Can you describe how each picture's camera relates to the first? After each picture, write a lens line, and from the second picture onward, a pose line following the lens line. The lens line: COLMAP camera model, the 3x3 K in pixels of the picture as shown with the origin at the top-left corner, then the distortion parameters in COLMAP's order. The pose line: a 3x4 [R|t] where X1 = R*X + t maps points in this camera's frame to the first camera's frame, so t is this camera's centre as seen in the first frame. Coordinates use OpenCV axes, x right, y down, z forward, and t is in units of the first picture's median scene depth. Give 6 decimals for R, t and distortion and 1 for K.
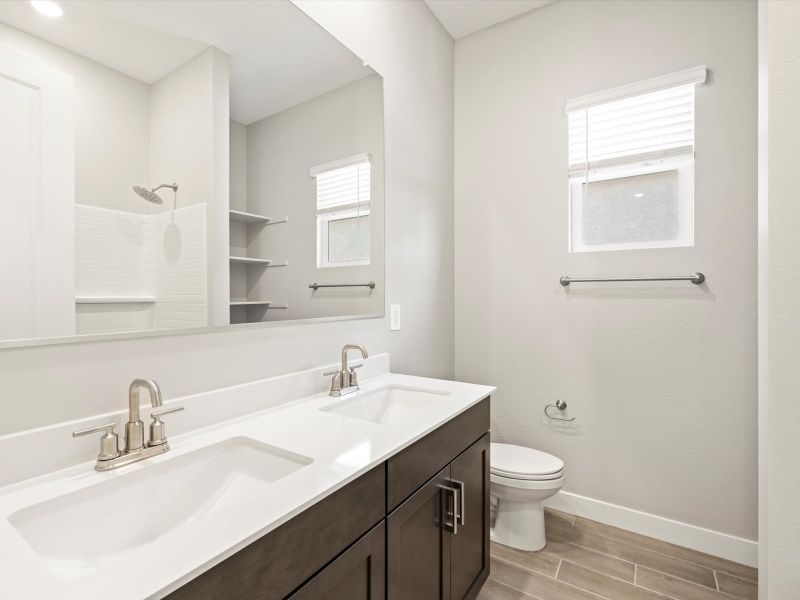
lens RADIAL K [[383.0, 0, 390.1], [0, 383.0, 293.8], [0, 0, 1]] dist [-0.005661, -0.000307]
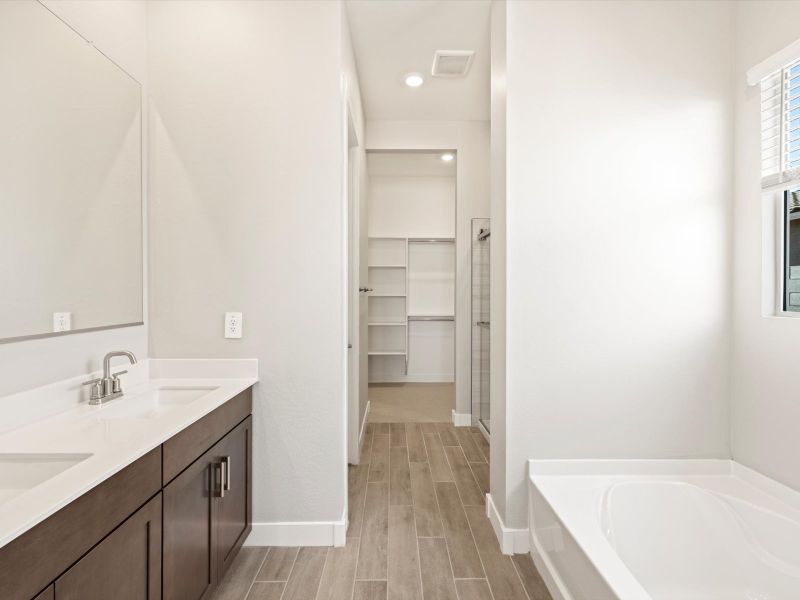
lens RADIAL K [[383.0, 0, 390.1], [0, 383.0, 293.8], [0, 0, 1]] dist [-0.005661, -0.000307]
pose [[0.832552, 0.001916, 0.553943, -0.077235], [-0.006740, 0.999955, 0.006671, -0.054990], [-0.553906, -0.009287, 0.832528, -0.392369]]
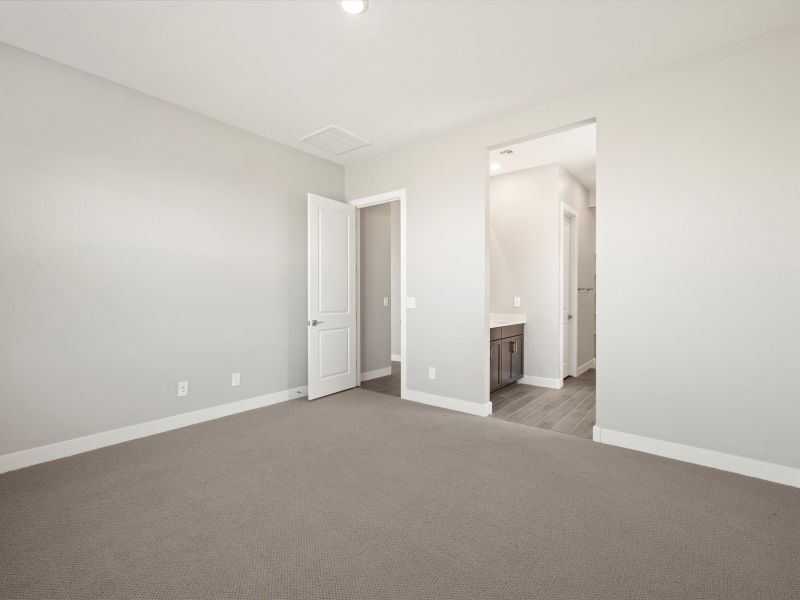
lens RADIAL K [[383.0, 0, 390.1], [0, 383.0, 293.8], [0, 0, 1]] dist [-0.005661, -0.000307]
pose [[0.993908, 0.004651, -0.110119, -0.786764], [-0.004326, 0.999986, 0.003186, -0.004699], [0.110132, -0.002691, 0.993913, -3.614717]]
